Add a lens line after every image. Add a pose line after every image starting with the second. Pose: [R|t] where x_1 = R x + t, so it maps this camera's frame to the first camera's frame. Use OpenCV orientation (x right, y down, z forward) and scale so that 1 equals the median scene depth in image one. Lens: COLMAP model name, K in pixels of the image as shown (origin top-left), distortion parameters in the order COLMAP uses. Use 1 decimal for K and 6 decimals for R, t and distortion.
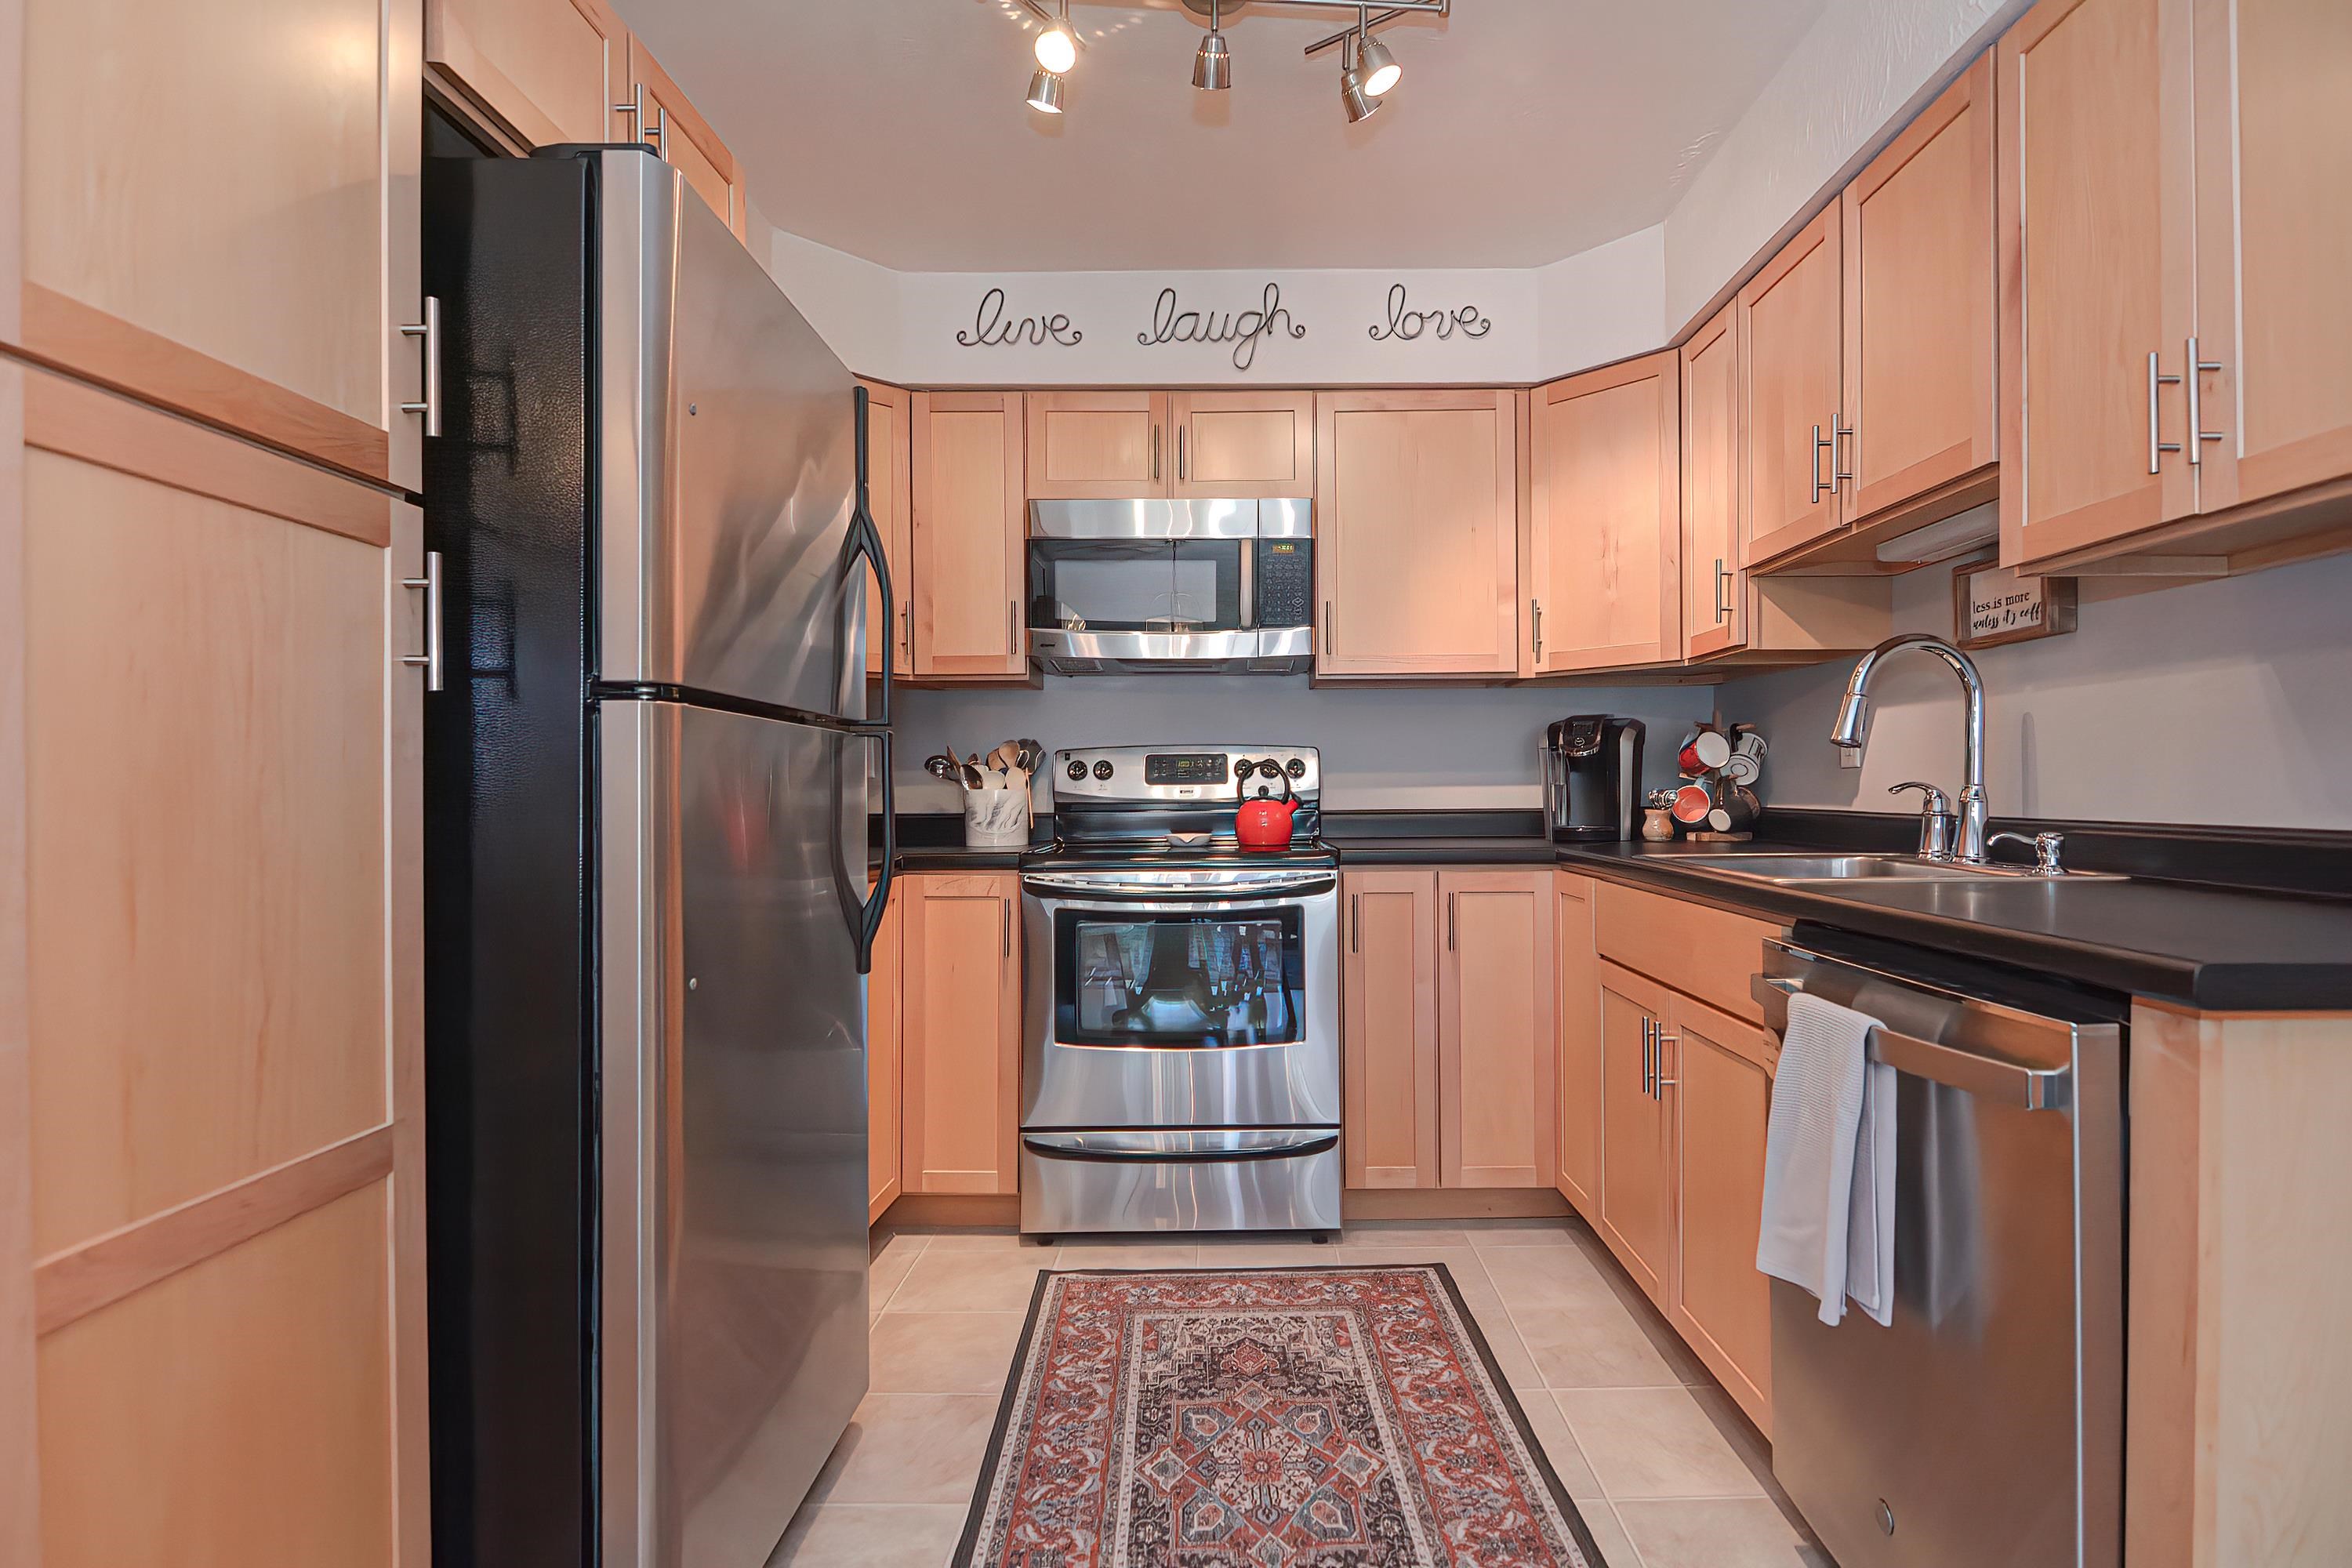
lens RADIAL K [[1161.6, 0, 1240.2], [0, 1161.6, 795.0], [0, 0, 1]] dist [0.001462, -0.000460]
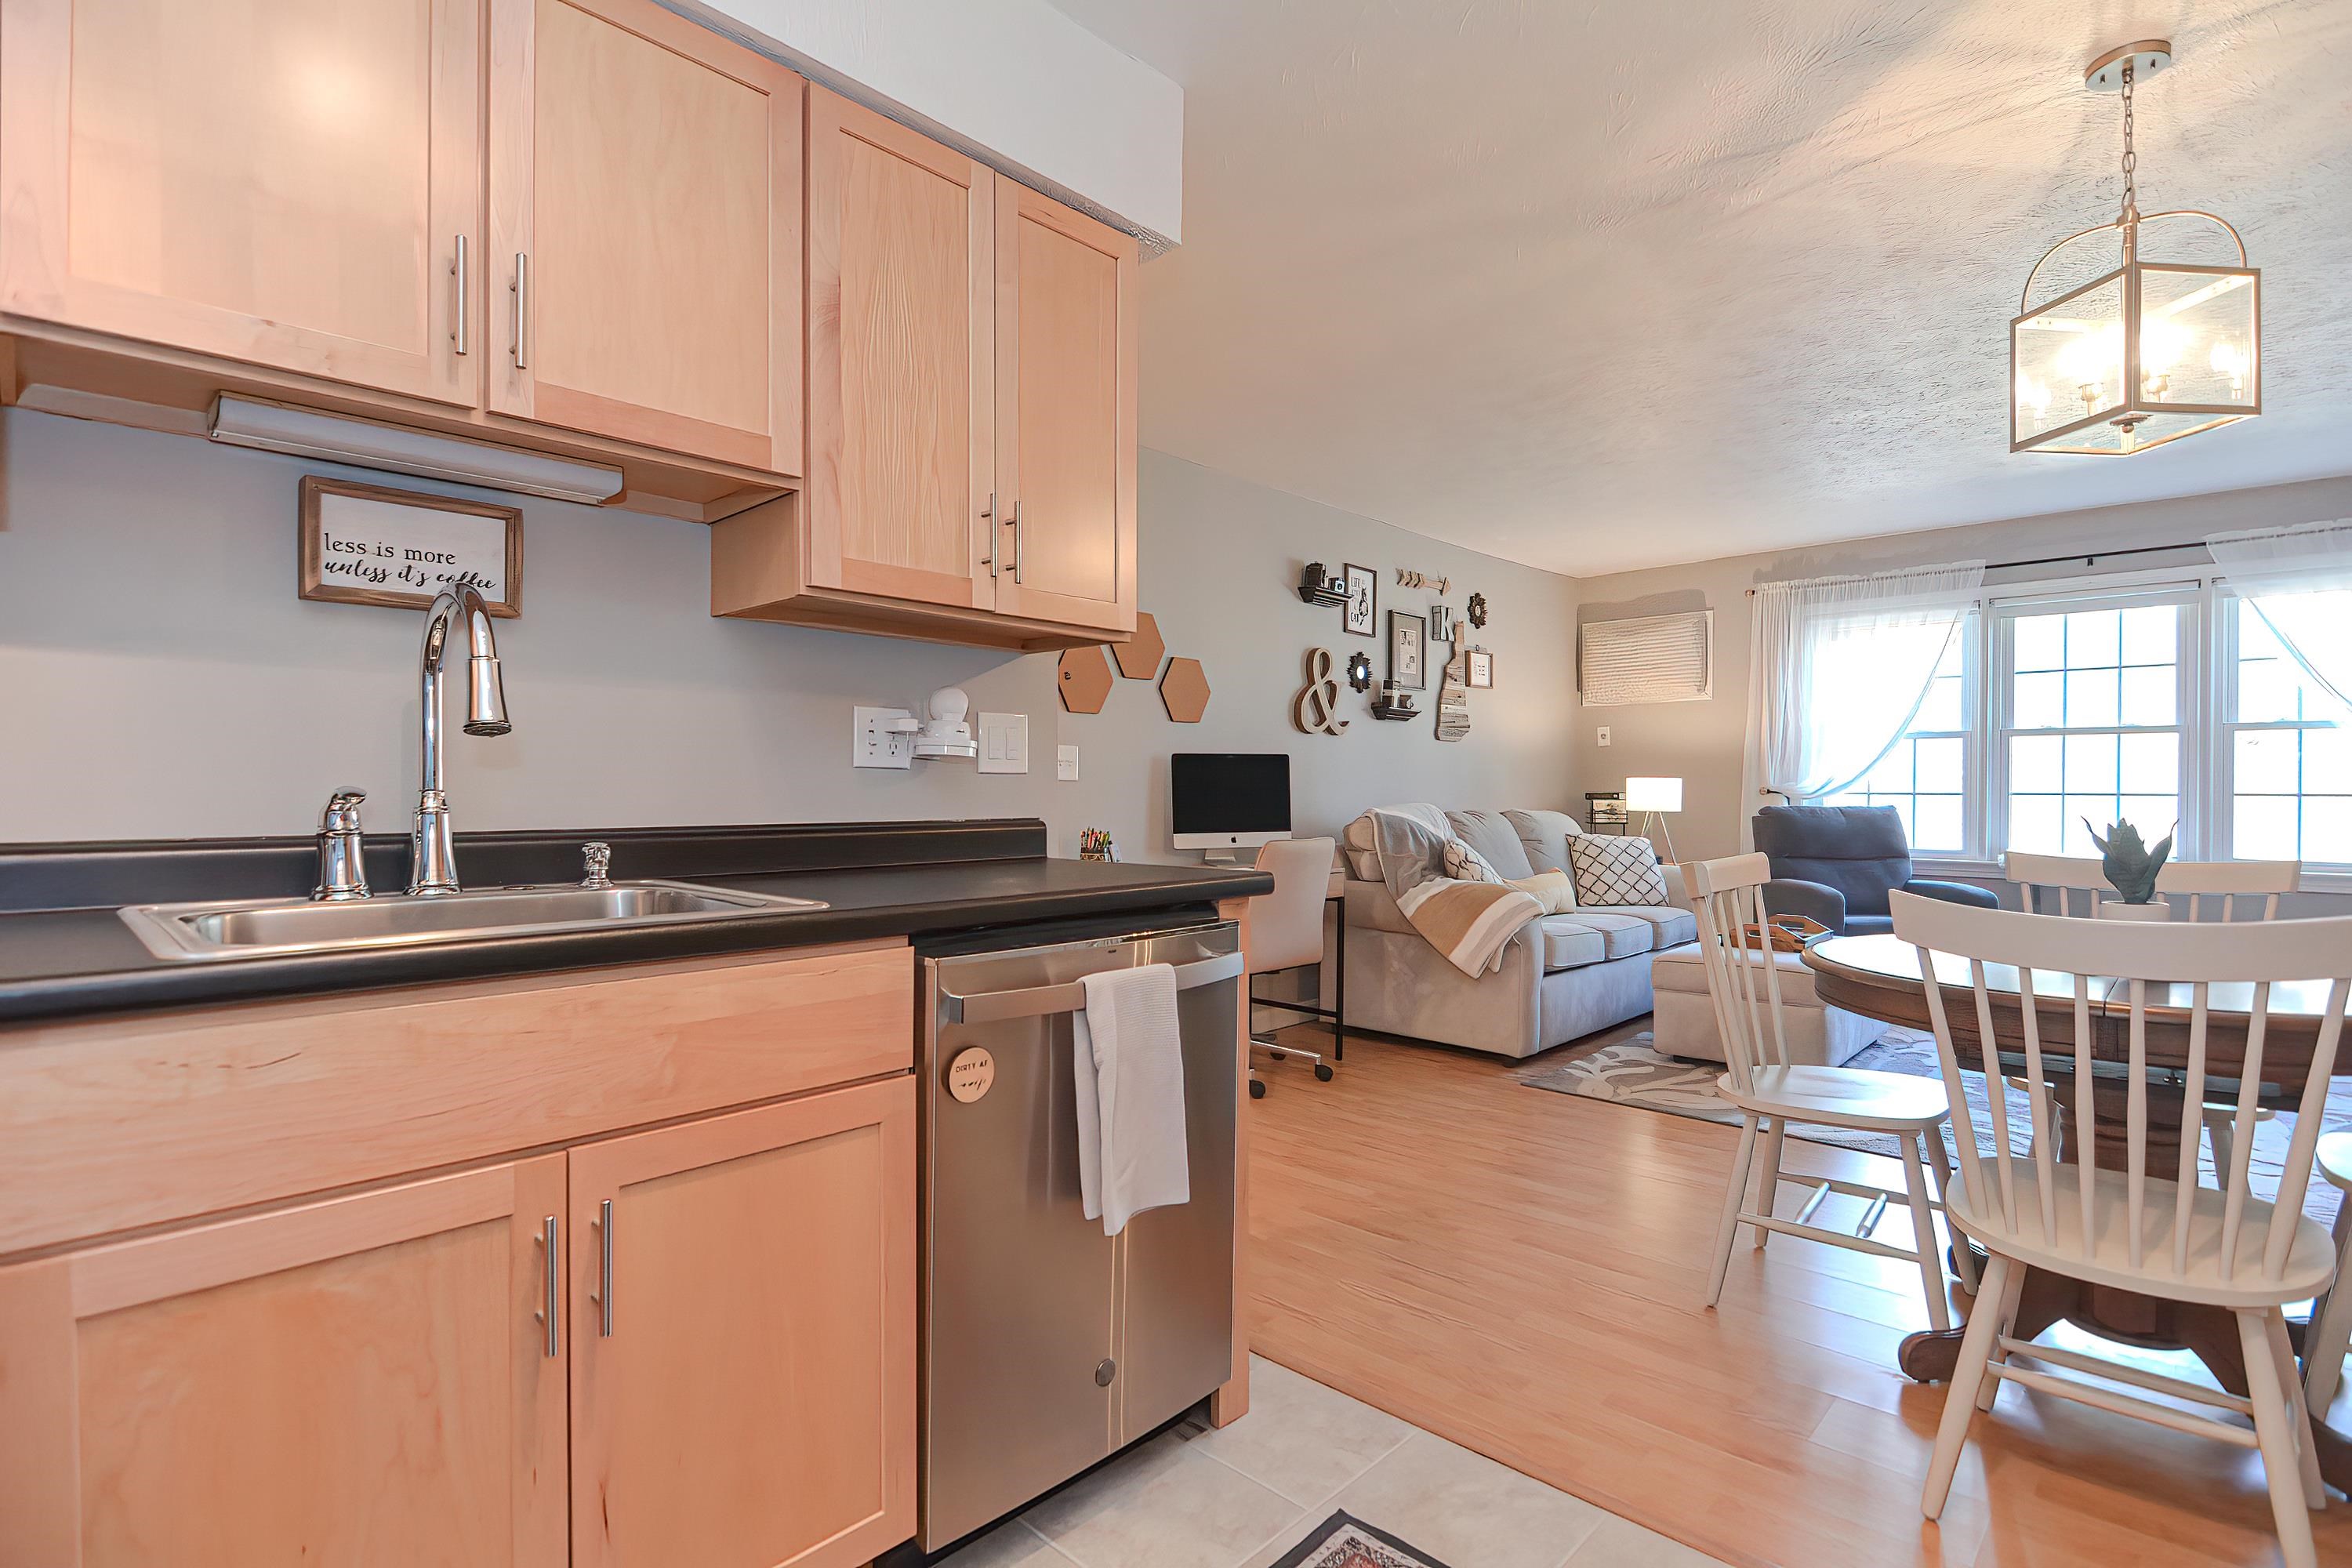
lens RADIAL K [[1141.9, 0, 1167.9], [0, 1141.9, 797.2], [0, 0, 1]] dist [-0.003479, -0.001687]
pose [[-0.722700, 0.000747, 0.691162, -0.158395], [0.008260, 0.999937, 0.007556, -0.004654], [-0.691113, 0.011169, -0.722661, 0.830313]]
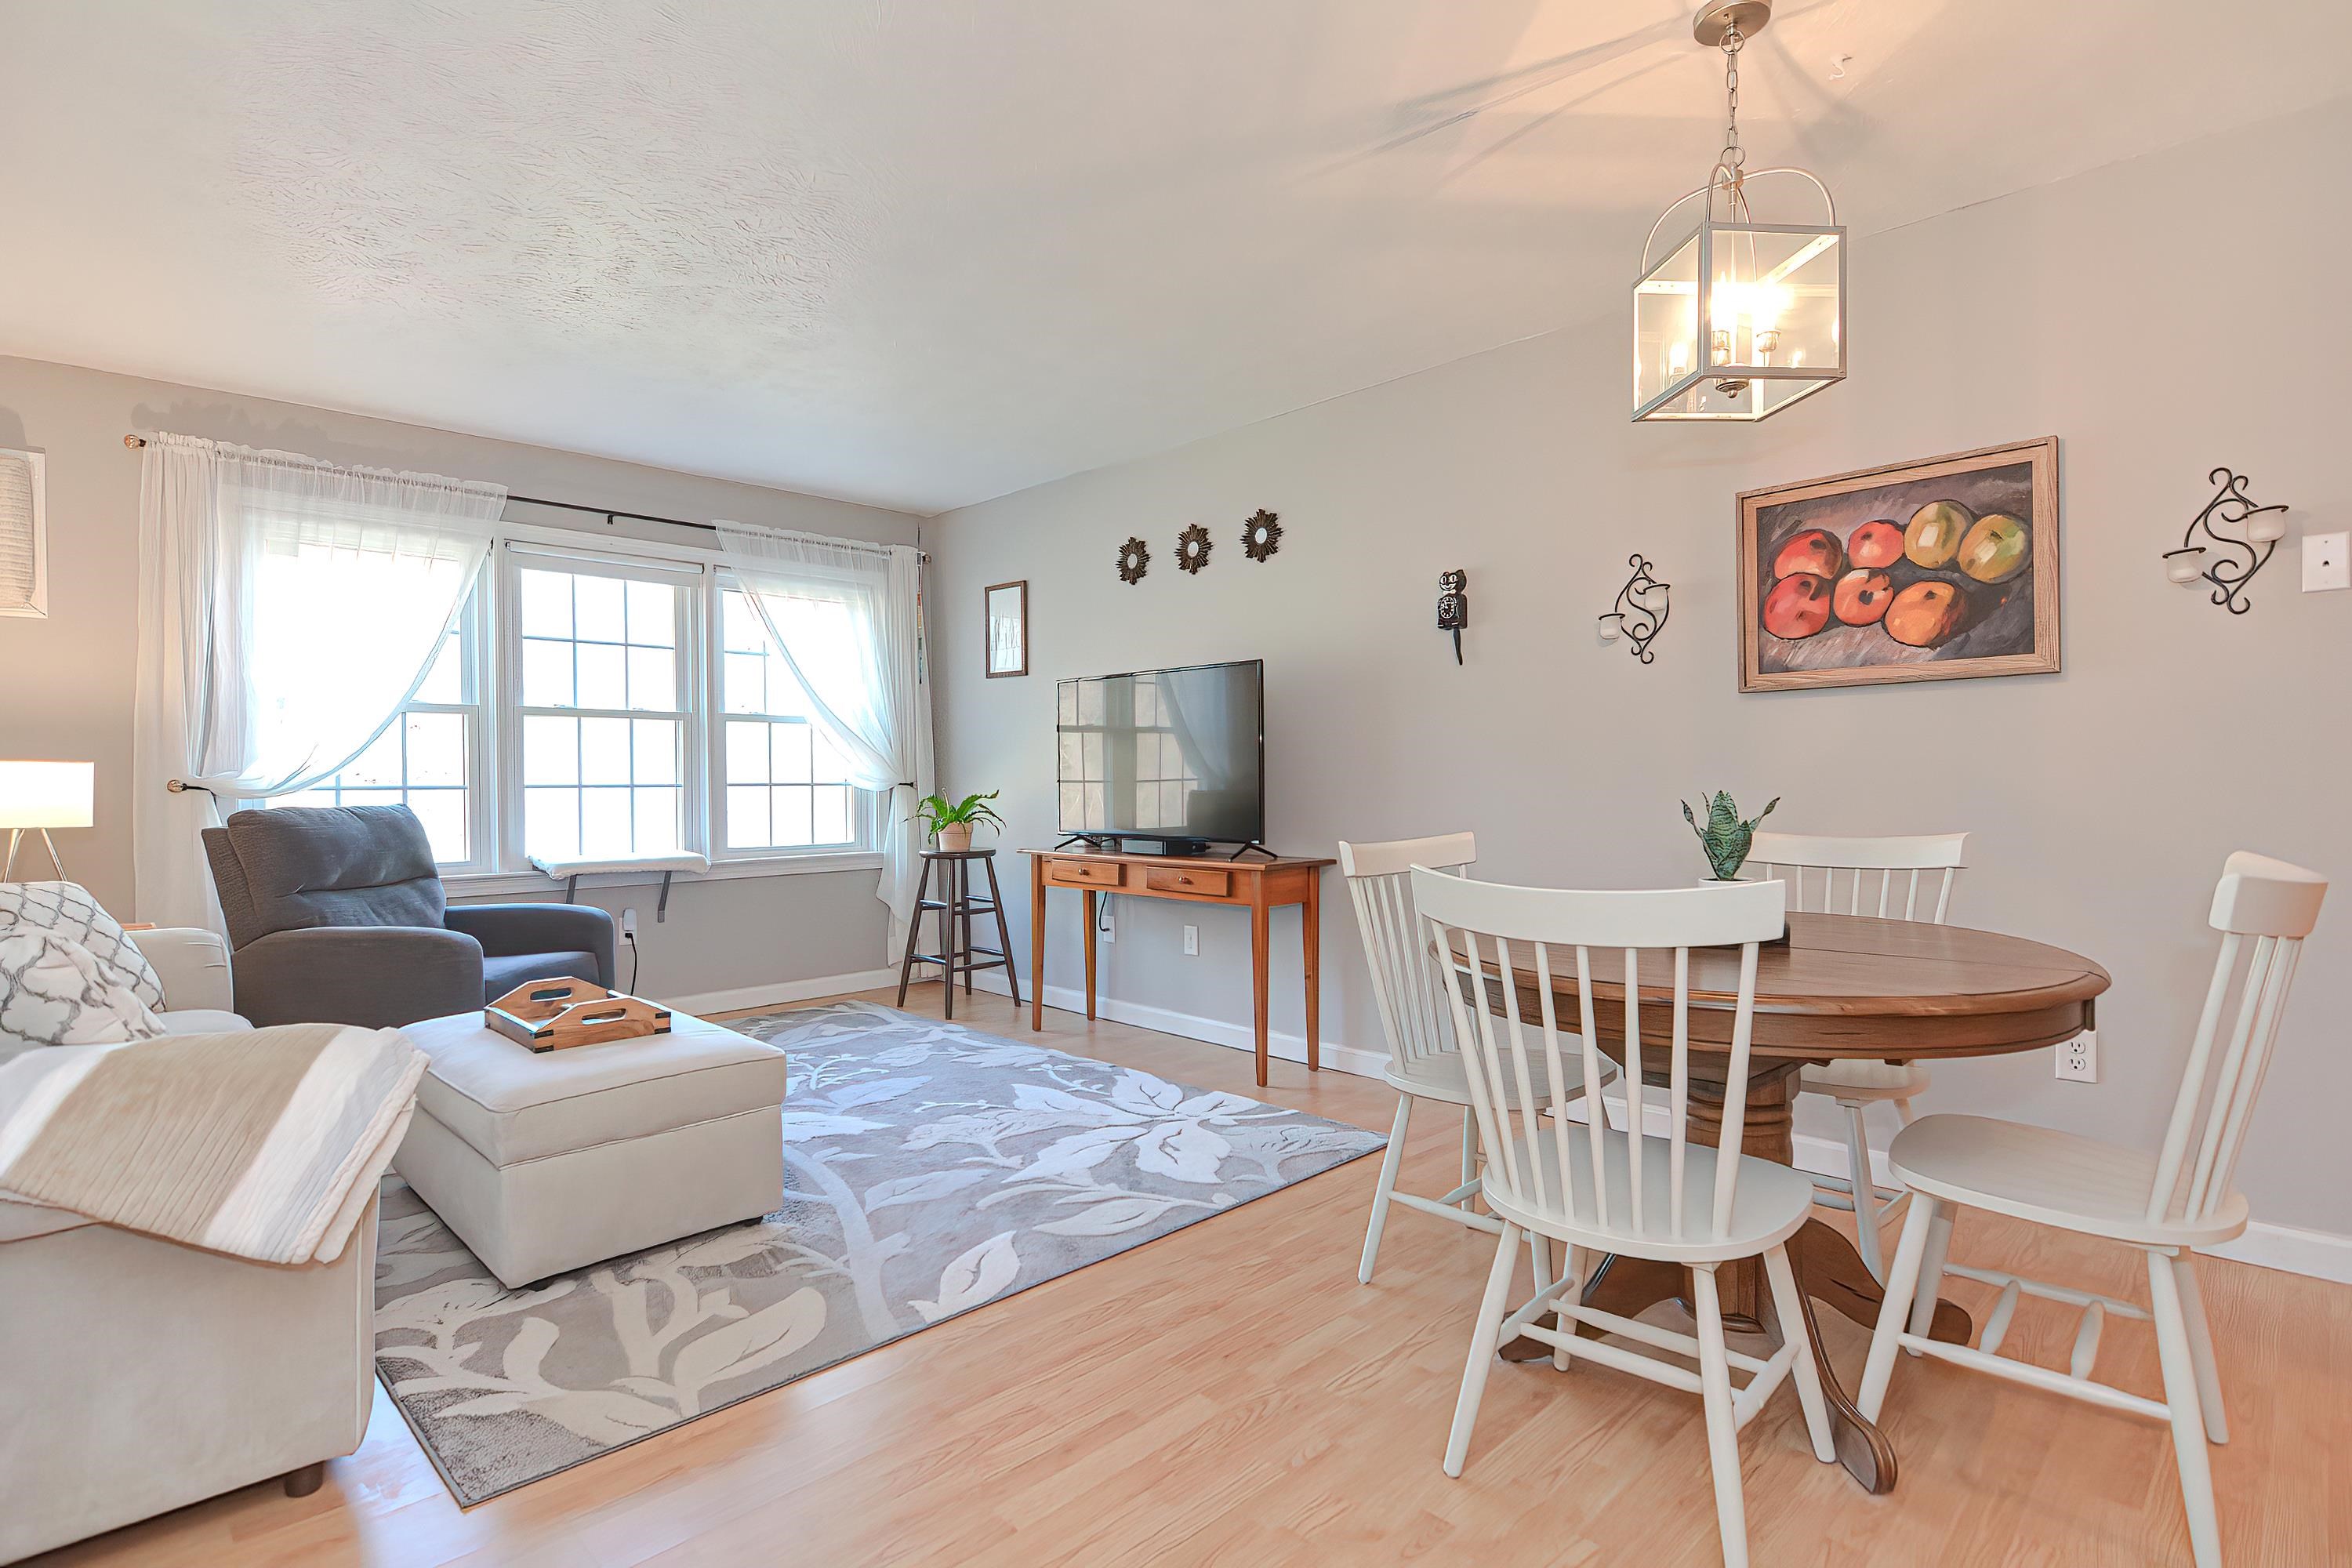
lens RADIAL K [[1141.9, 0, 1167.9], [0, 1141.9, 797.2], [0, 0, 1]] dist [-0.003479, -0.001687]
pose [[-0.714699, 0.023353, -0.699042, 0.629795], [0.009402, 0.999673, 0.023783, 0.002189], [0.699369, 0.010426, -0.714685, 0.160781]]
